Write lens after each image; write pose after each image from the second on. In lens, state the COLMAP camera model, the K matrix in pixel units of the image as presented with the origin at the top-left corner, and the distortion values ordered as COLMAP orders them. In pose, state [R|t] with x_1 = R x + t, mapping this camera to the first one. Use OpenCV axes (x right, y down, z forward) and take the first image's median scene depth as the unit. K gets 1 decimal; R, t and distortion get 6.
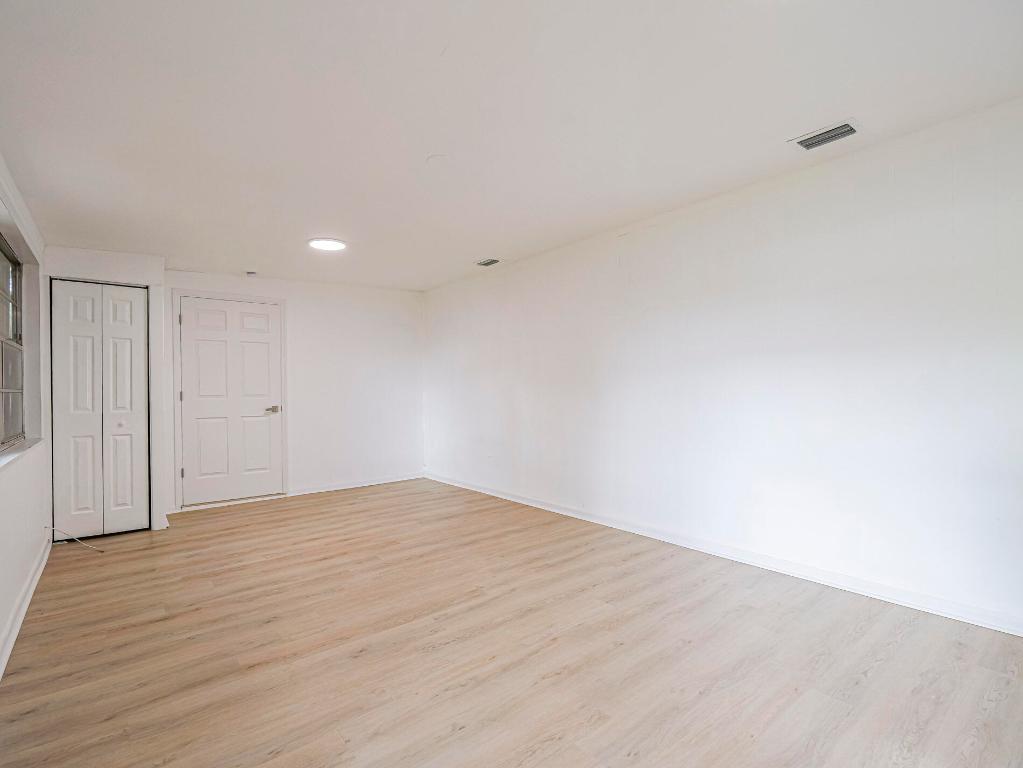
lens RADIAL K [[496.4, 0, 511.5], [0, 496.4, 384.0], [0, 0, 1]] dist [0.001186, 0.000216]
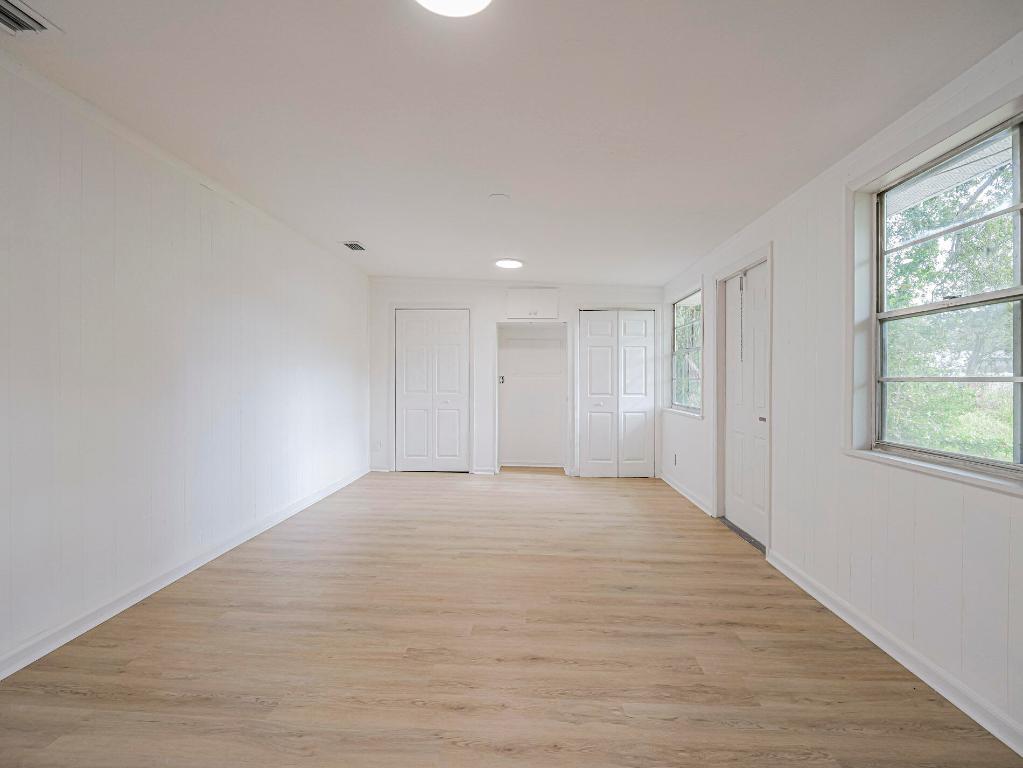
lens RADIAL K [[496.4, 0, 511.5], [0, 496.4, 384.0], [0, 0, 1]] dist [0.001186, 0.000216]
pose [[-0.749925, 0.003611, 0.661514, -0.910918], [0.003703, 0.999992, -0.001261, 0.022851], [-0.661513, 0.001504, -0.749932, 1.777080]]
